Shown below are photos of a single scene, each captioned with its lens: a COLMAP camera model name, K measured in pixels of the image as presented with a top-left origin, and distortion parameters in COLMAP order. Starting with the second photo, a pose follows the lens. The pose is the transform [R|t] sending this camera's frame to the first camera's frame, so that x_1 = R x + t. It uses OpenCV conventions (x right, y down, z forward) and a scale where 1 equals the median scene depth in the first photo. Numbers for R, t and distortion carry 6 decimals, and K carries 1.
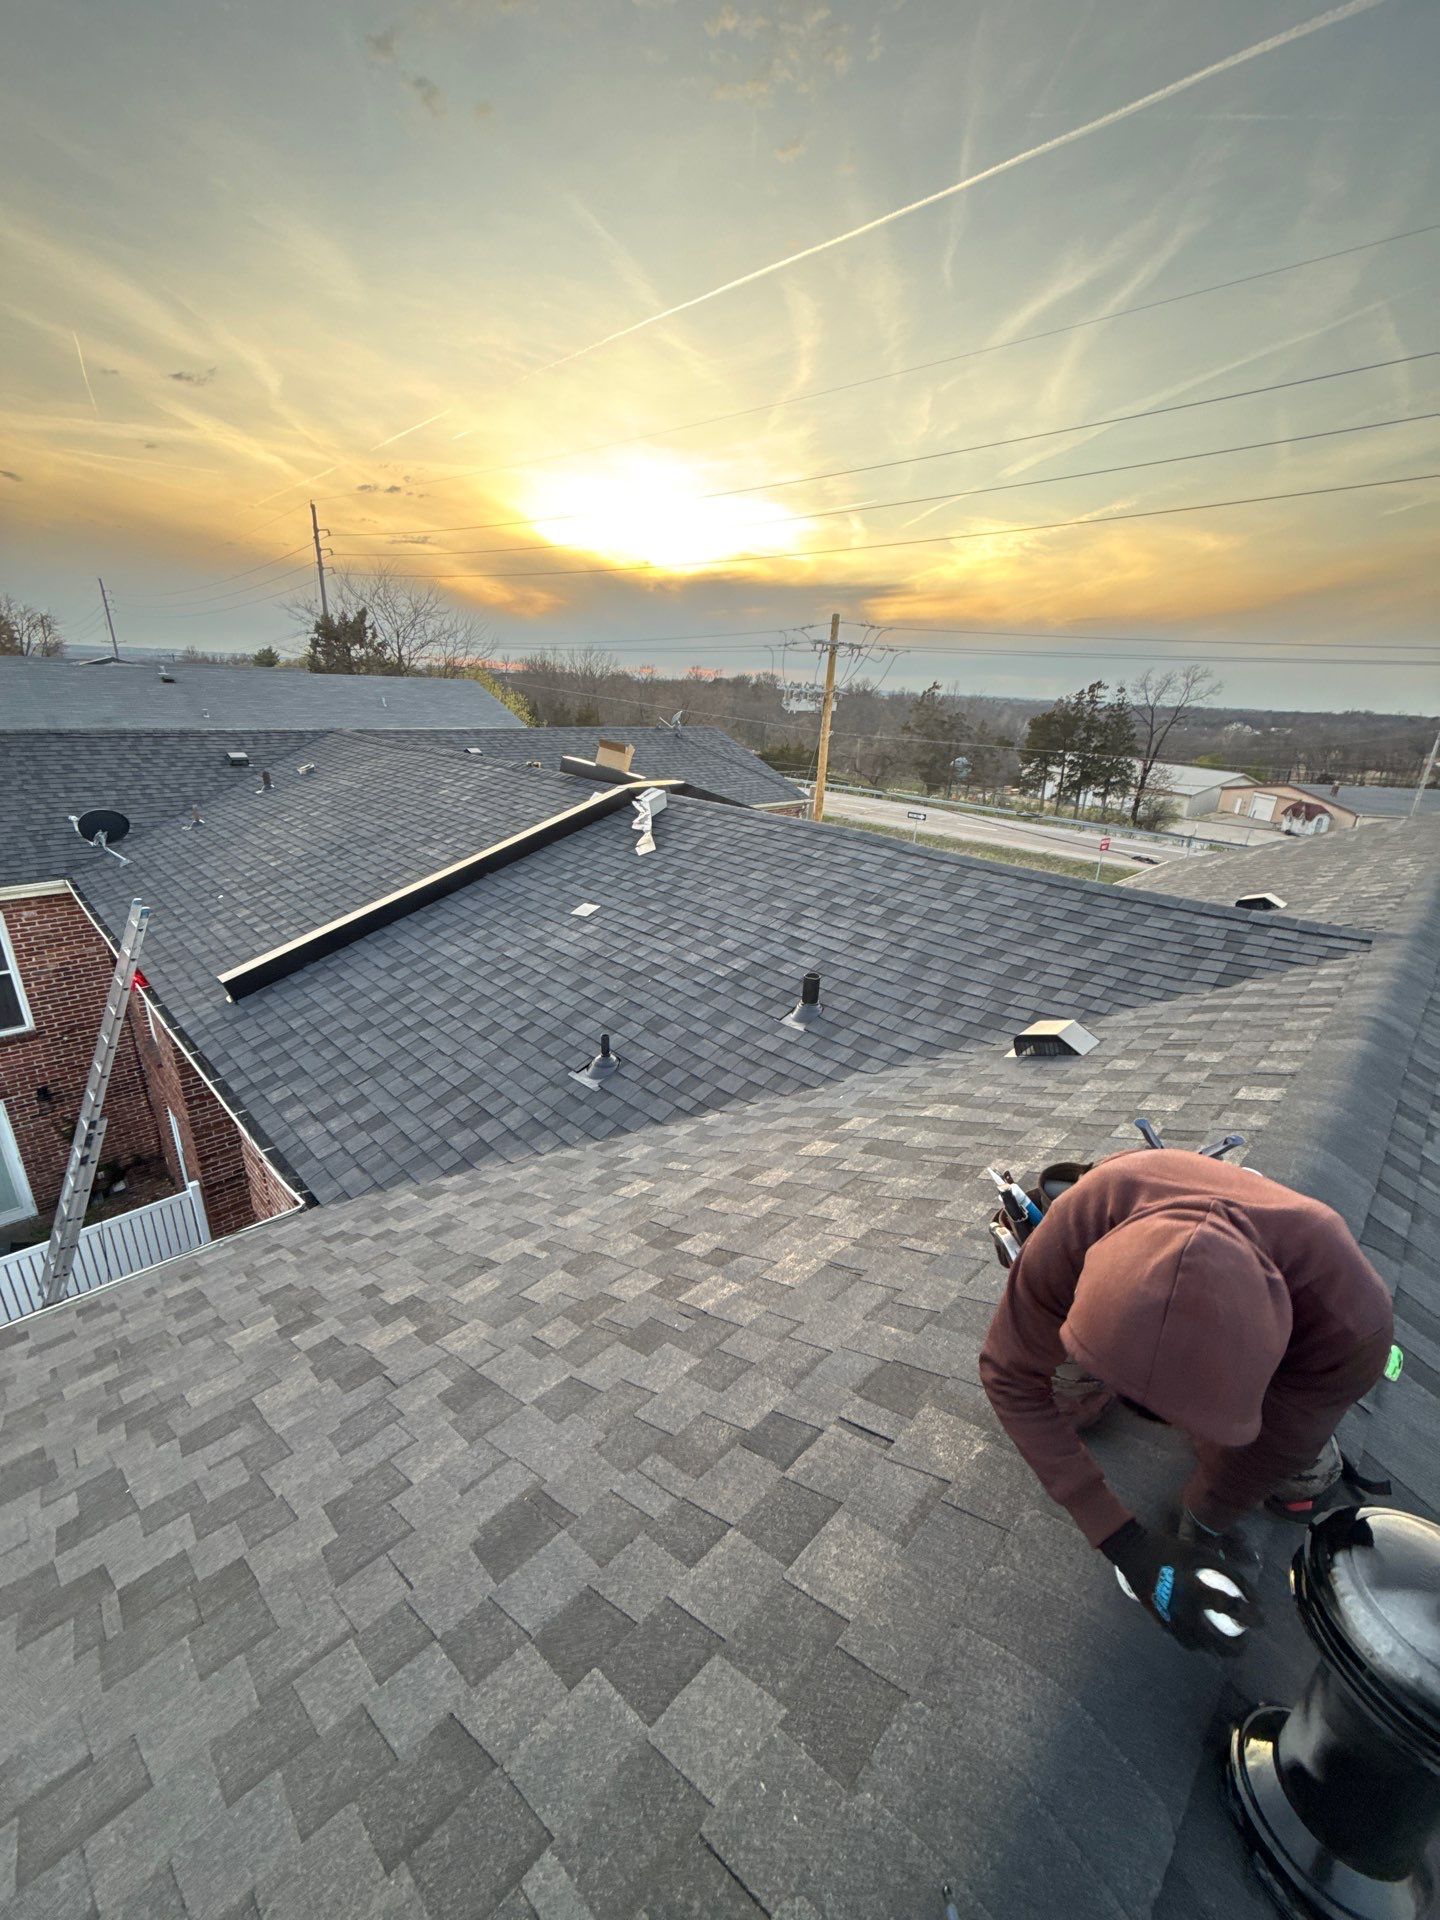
lens RADIAL K [[765.2, 0, 718.1], [0, 765.2, 959.3], [0, 0, 1]] dist [0.003563, -0.000380]
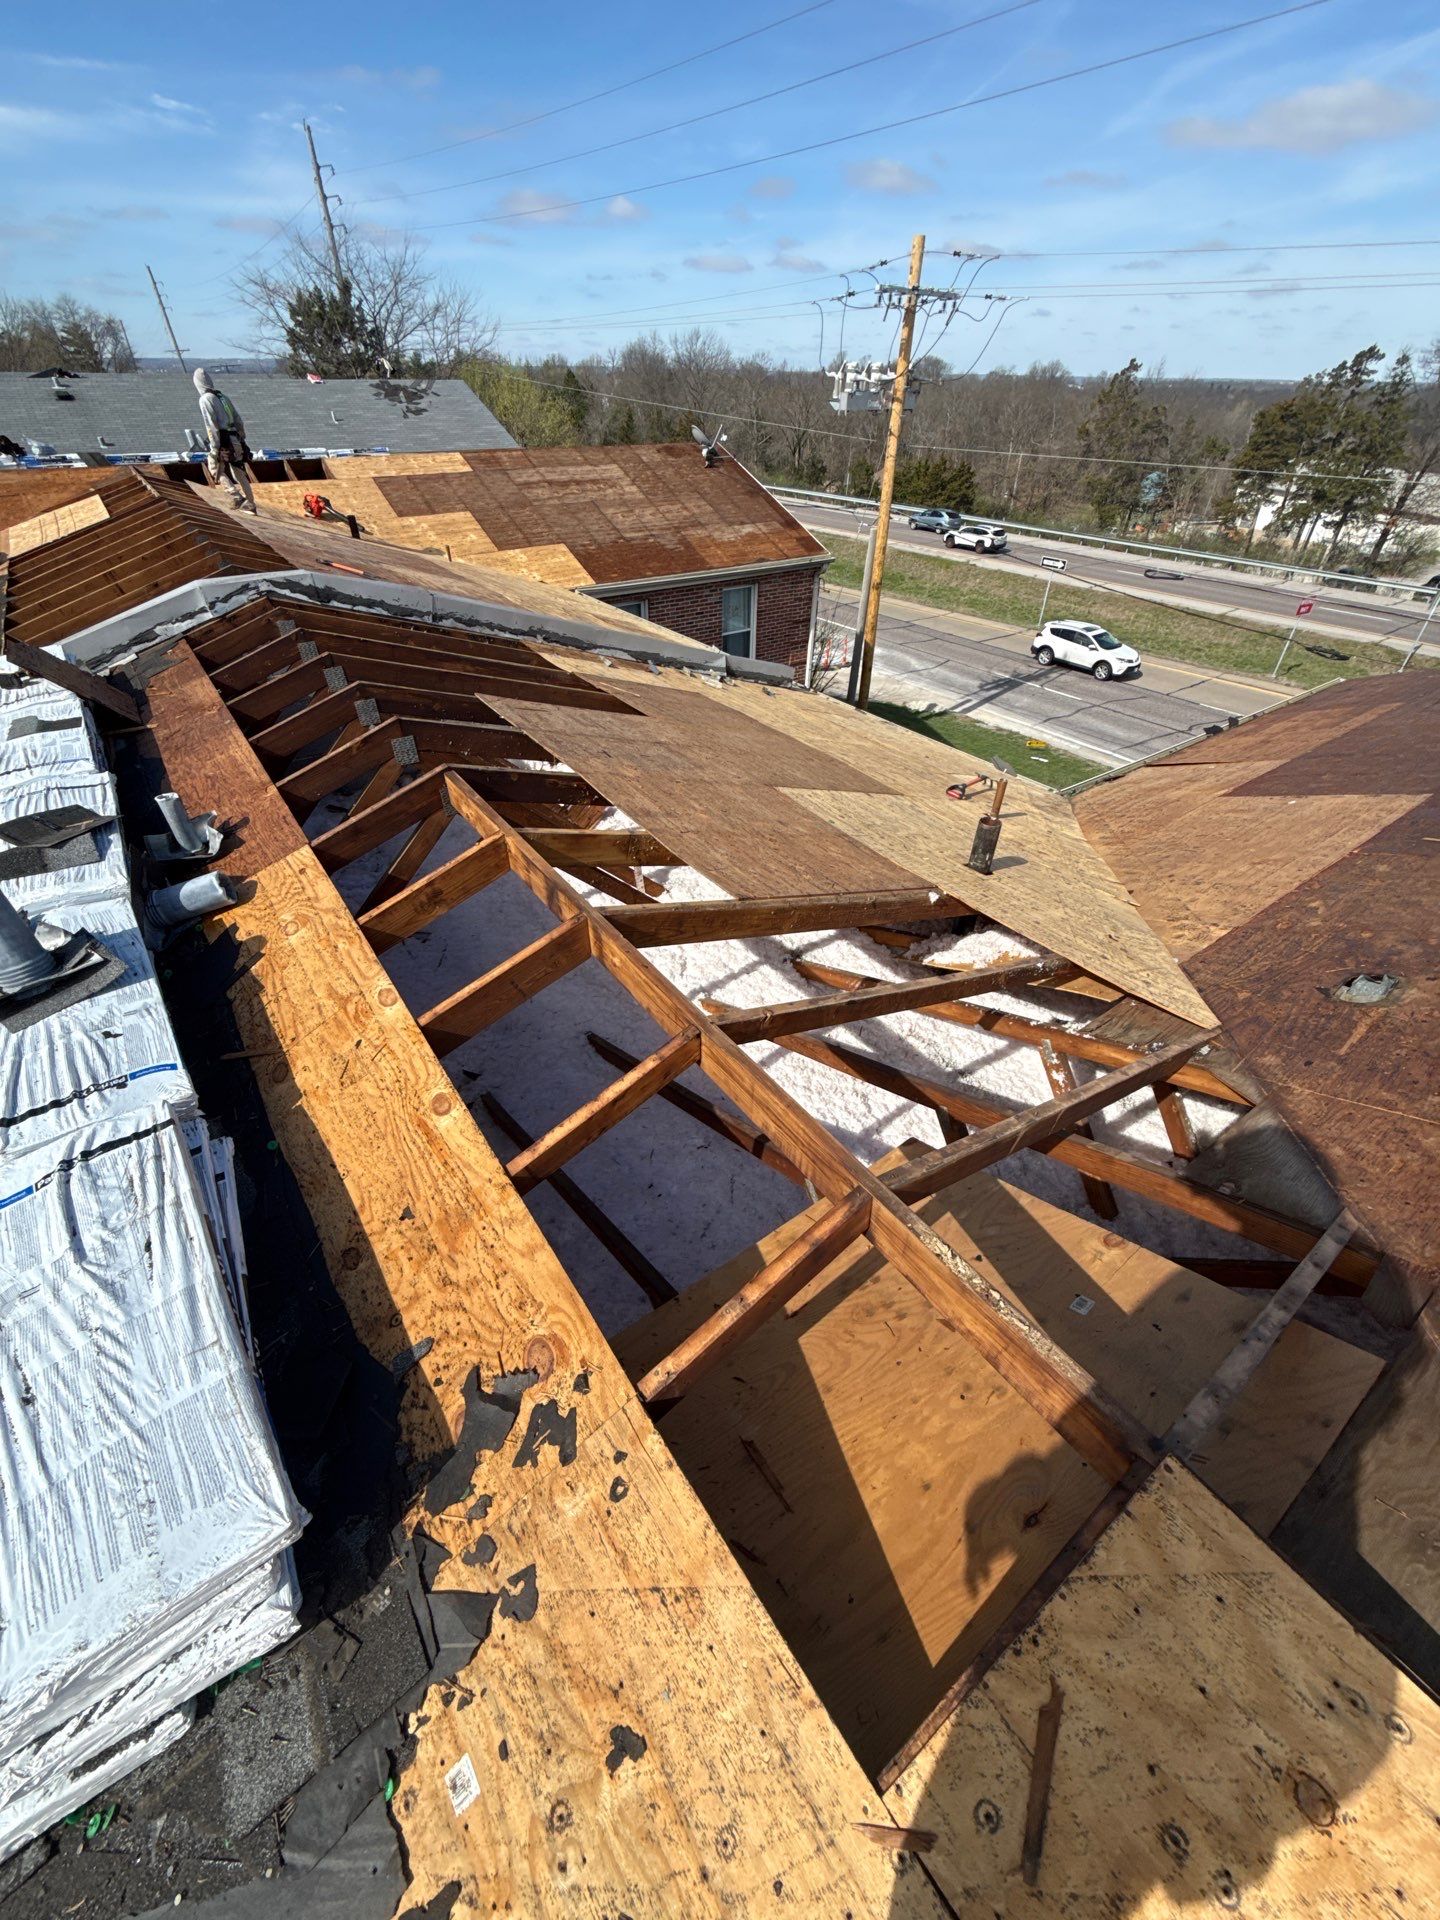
lens RADIAL K [[762.7, 0, 718.7], [0, 762.7, 962.8], [0, 0, 1]] dist [-0.000139, 0.000033]
pose [[0.986342, 0.071407, -0.148425, 0.274400], [-0.023011, 0.952040, 0.305108, -0.119281], [0.163094, -0.297526, 0.940680, 0.381844]]
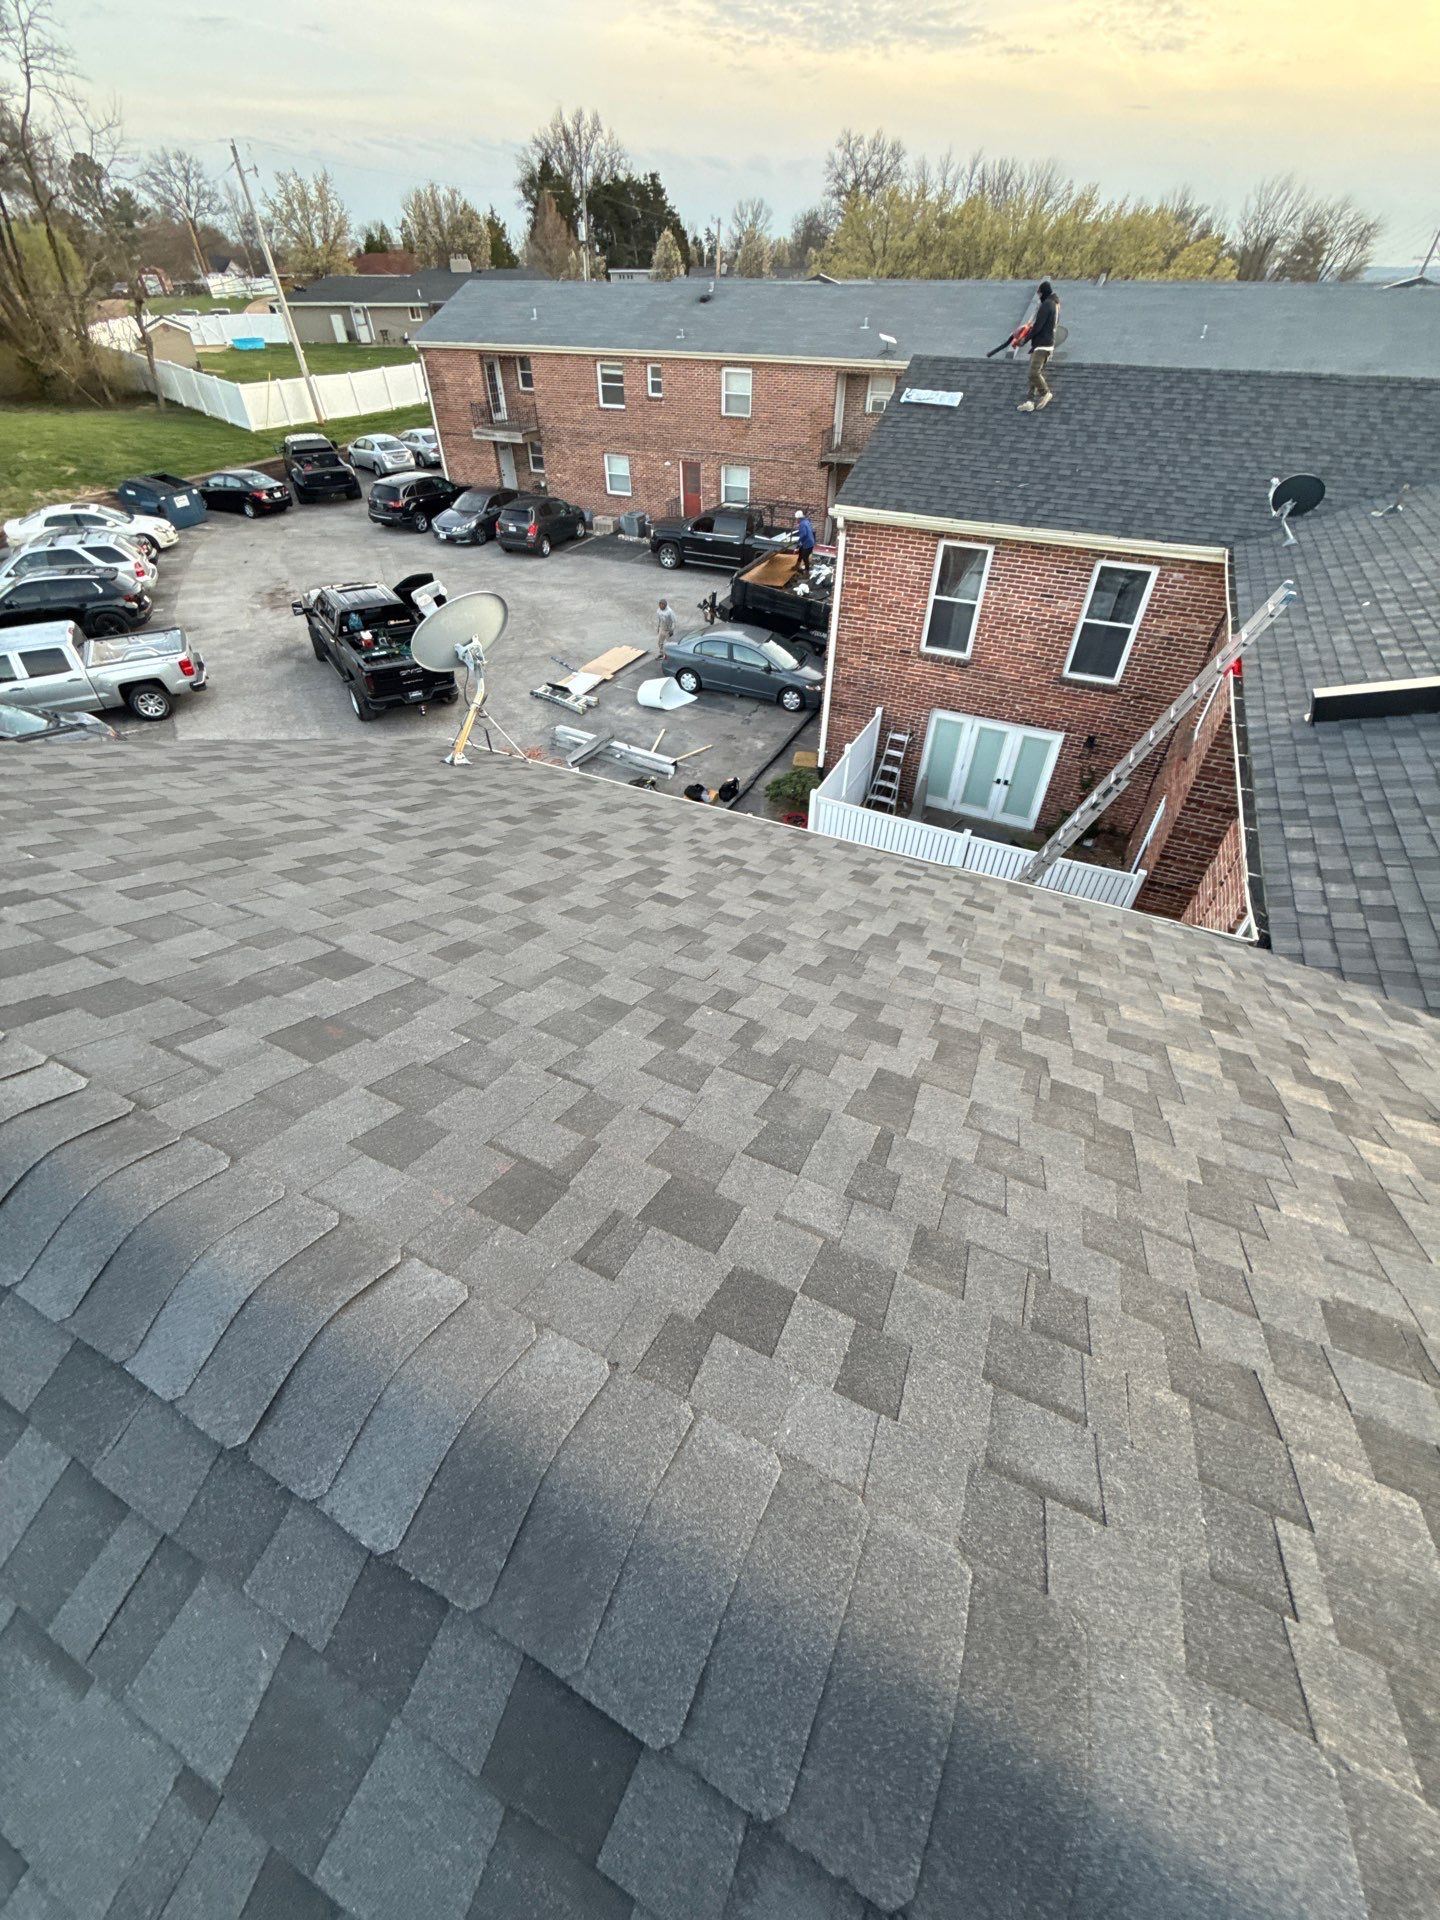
lens RADIAL K [[762.7, 0, 718.7], [0, 762.7, 962.8], [0, 0, 1]] dist [-0.000139, 0.000033]
pose [[0.331435, 0.601160, -0.727157, -0.014716], [-0.309785, 0.797330, 0.517975, 0.017622], [0.891170, 0.053587, 0.450494, -0.018378]]
